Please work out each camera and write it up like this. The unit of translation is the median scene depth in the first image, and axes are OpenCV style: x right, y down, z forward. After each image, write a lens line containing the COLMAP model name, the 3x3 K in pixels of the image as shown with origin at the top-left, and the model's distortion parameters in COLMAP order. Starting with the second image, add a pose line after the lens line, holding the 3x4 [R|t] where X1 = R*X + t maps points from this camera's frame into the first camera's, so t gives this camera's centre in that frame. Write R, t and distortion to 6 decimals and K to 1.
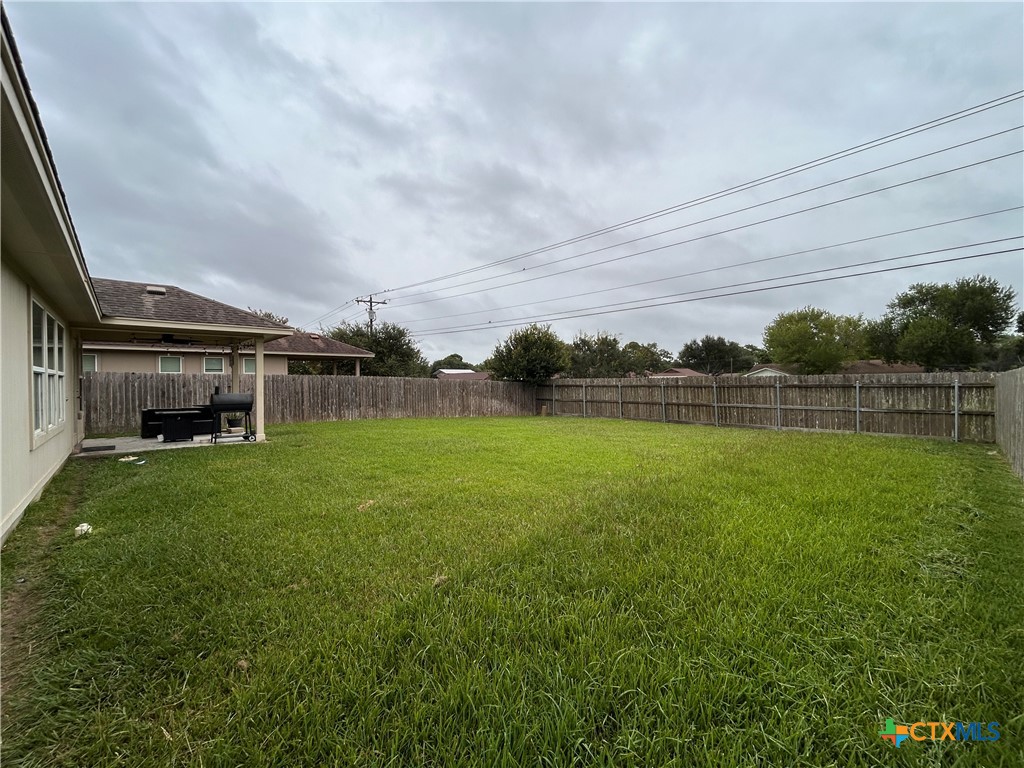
lens RADIAL K [[416.9, 0, 511.0], [0, 416.9, 383.2], [0, 0, 1]] dist [0.000169, 0.000280]
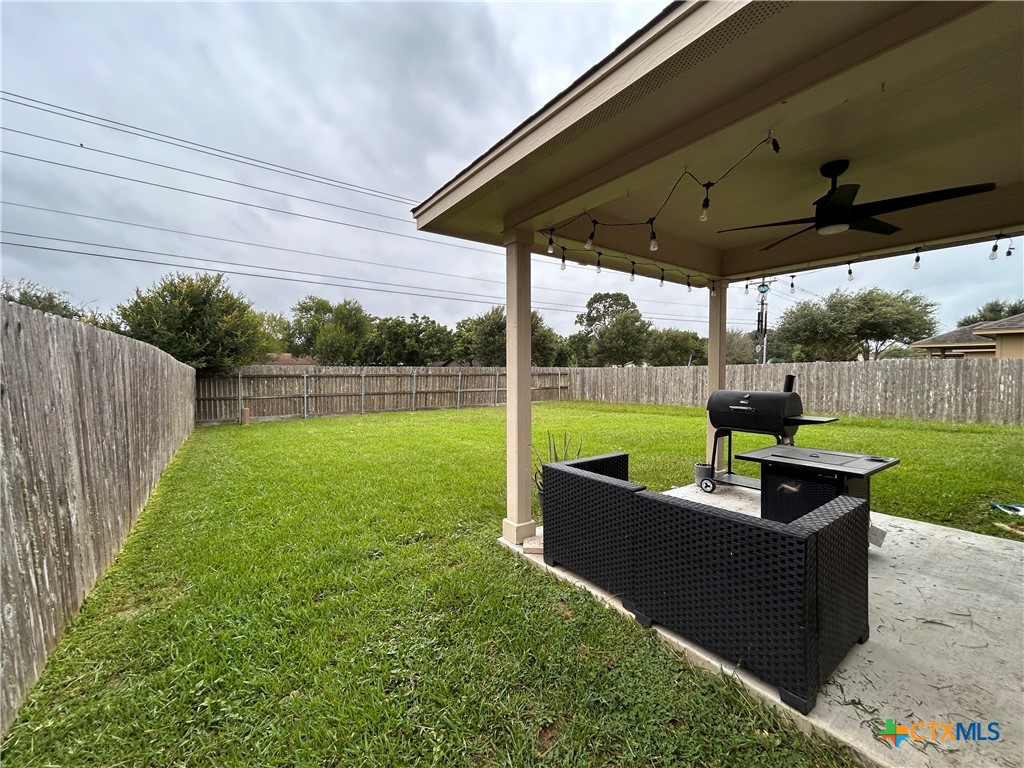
lens RADIAL K [[416.9, 0, 511.0], [0, 416.9, 383.2], [0, 0, 1]] dist [0.000169, 0.000280]
pose [[0.115381, -0.022528, 0.993066, -1.151448], [0.001127, 0.999745, 0.022549, 0.006213], [-0.993321, -0.001482, 0.115377, 1.213988]]
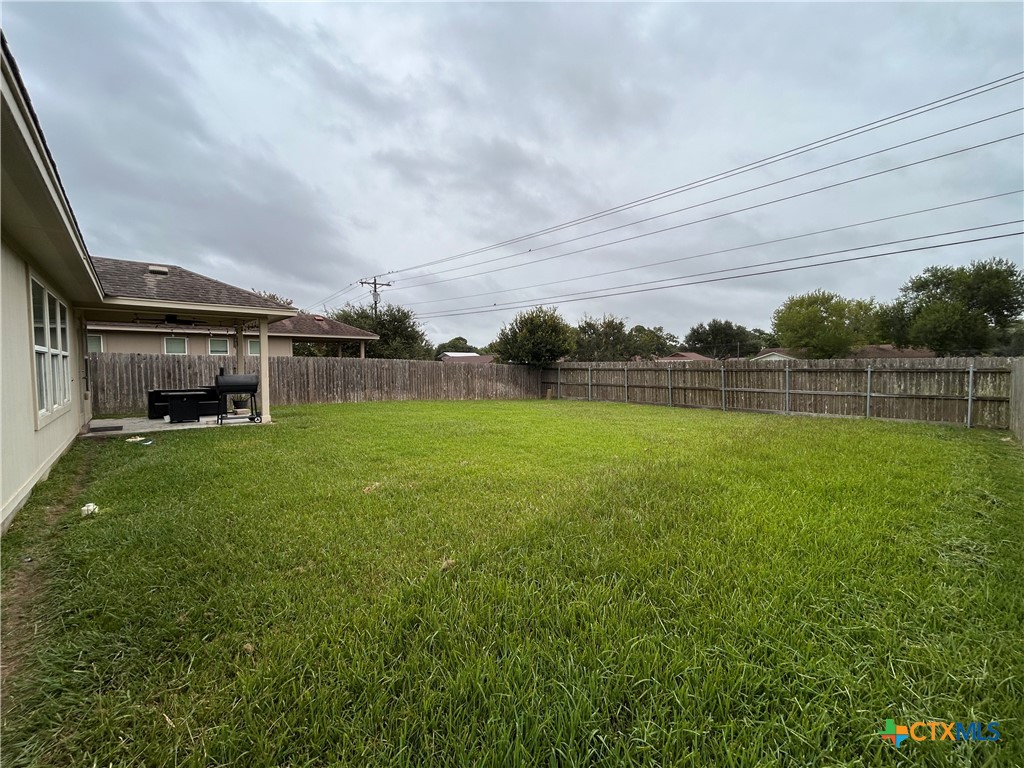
lens RADIAL K [[416.9, 0, 511.0], [0, 416.9, 383.2], [0, 0, 1]] dist [0.000169, 0.000280]
pose [[0.999931, 0.005328, -0.010427, -0.003725], [-0.004910, 0.999199, 0.039719, 0.001947], [0.010630, -0.039665, 0.999157, 0.010764]]
